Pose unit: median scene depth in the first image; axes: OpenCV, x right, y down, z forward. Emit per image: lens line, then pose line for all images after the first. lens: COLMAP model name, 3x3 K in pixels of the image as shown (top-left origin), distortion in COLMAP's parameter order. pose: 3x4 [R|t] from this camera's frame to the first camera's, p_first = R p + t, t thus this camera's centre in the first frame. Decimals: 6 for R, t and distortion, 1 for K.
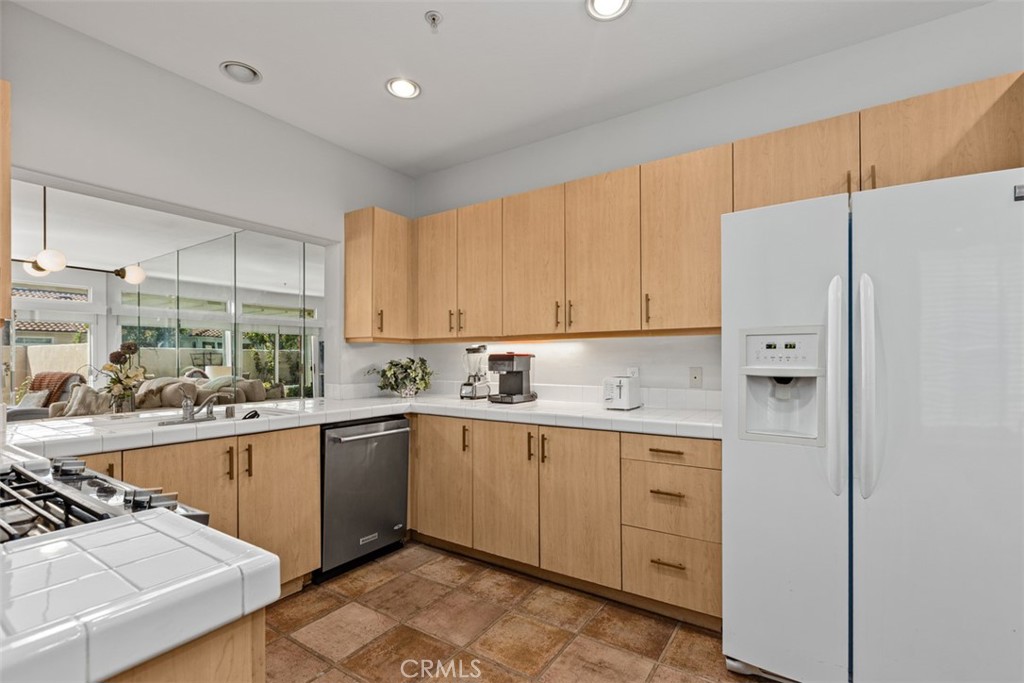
lens RADIAL K [[458.9, 0, 520.4], [0, 458.9, 361.6], [0, 0, 1]] dist [0.001945, -0.001977]
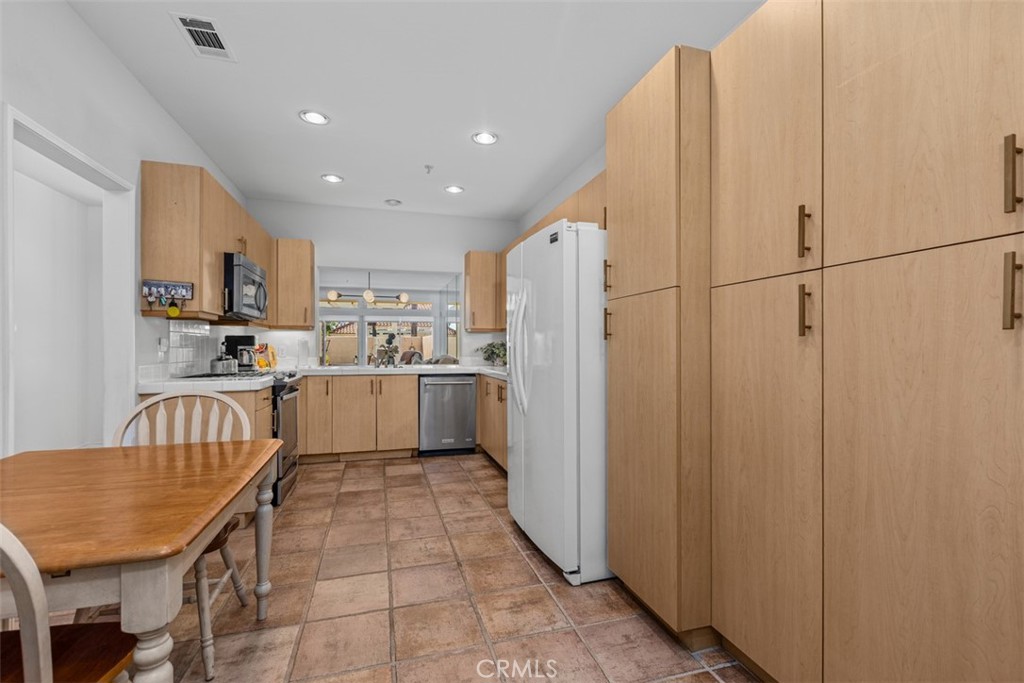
lens RADIAL K [[458.9, 0, 515.3], [0, 458.9, 343.1], [0, 0, 1]] dist [0.001945, -0.001977]
pose [[0.767880, -0.005212, -0.640572, 1.184015], [-0.002469, 0.999935, -0.011096, 0.028213], [0.640588, 0.010102, 0.767818, -0.241247]]
